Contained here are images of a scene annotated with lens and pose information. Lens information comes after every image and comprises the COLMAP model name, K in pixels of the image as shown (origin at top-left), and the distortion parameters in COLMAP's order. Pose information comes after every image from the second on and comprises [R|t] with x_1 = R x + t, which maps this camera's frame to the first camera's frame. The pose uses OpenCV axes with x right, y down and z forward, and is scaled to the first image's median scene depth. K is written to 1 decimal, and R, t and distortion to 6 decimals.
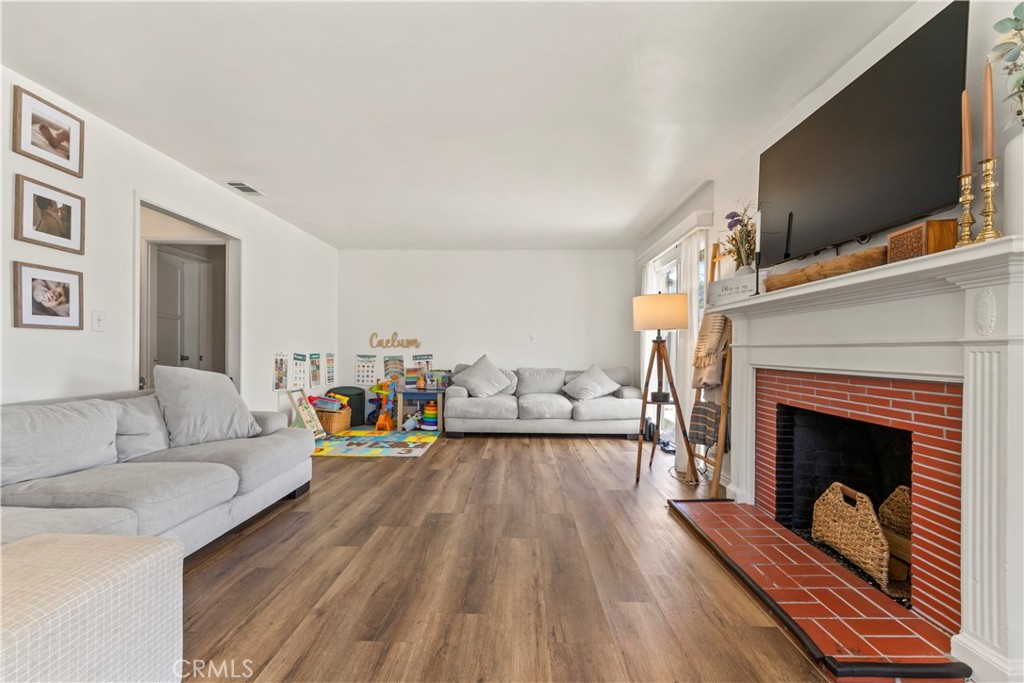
lens RADIAL K [[432.9, 0, 512.0], [0, 432.9, 341.5], [0, 0, 1]] dist [-0.000098, -0.000078]
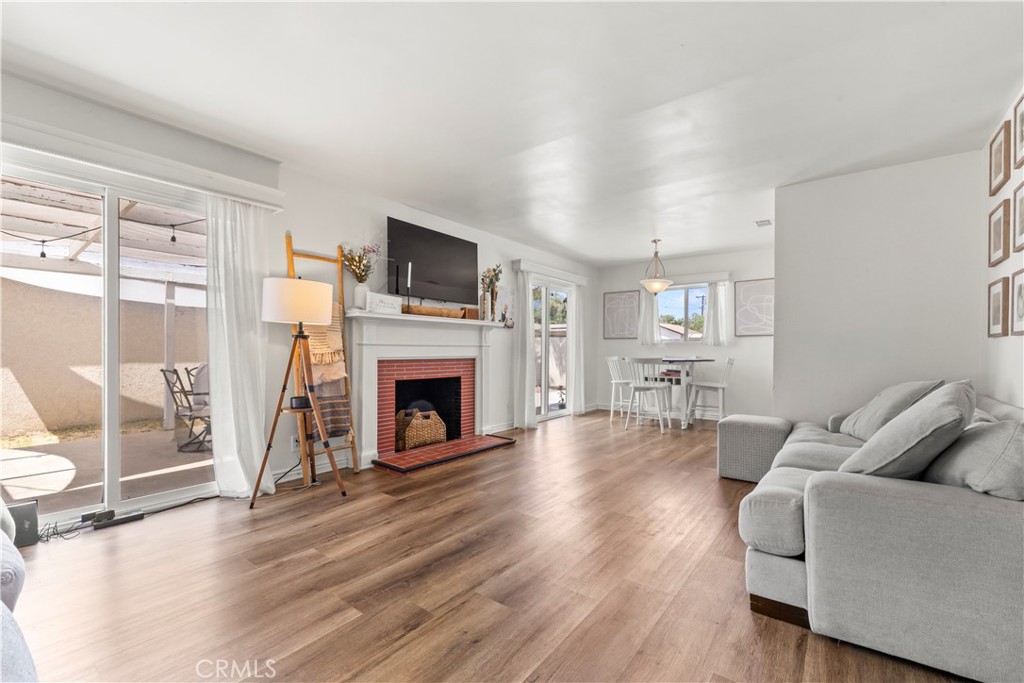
lens RADIAL K [[438.0, 0, 503.0], [0, 438.0, 355.3], [0, 0, 1]] dist [0.000440, 0.000049]
pose [[-0.794905, -0.020136, 0.606399, -0.727506], [-0.022892, 0.999733, 0.003190, 0.035734], [-0.606302, -0.011346, -0.795154, 2.164802]]
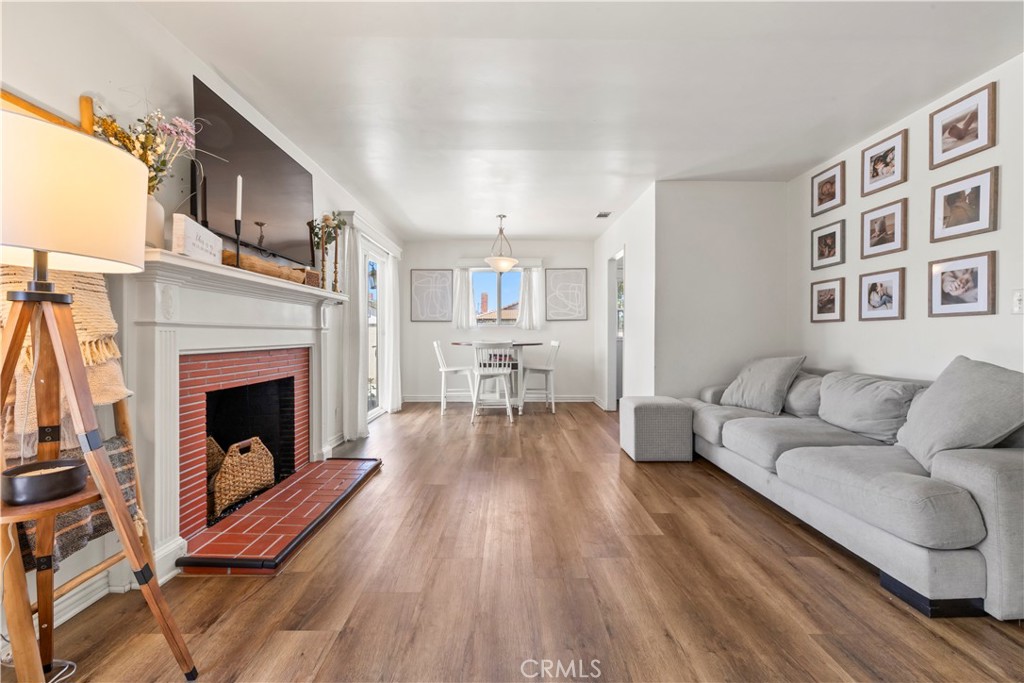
lens RADIAL K [[432.9, 0, 512.0], [0, 432.9, 341.5], [0, 0, 1]] dist [-0.000098, -0.000078]
pose [[-0.999678, -0.007108, -0.024339, 0.028490], [-0.007026, 0.999969, -0.003454, 0.041899], [0.024363, -0.003282, -0.999698, 1.971616]]
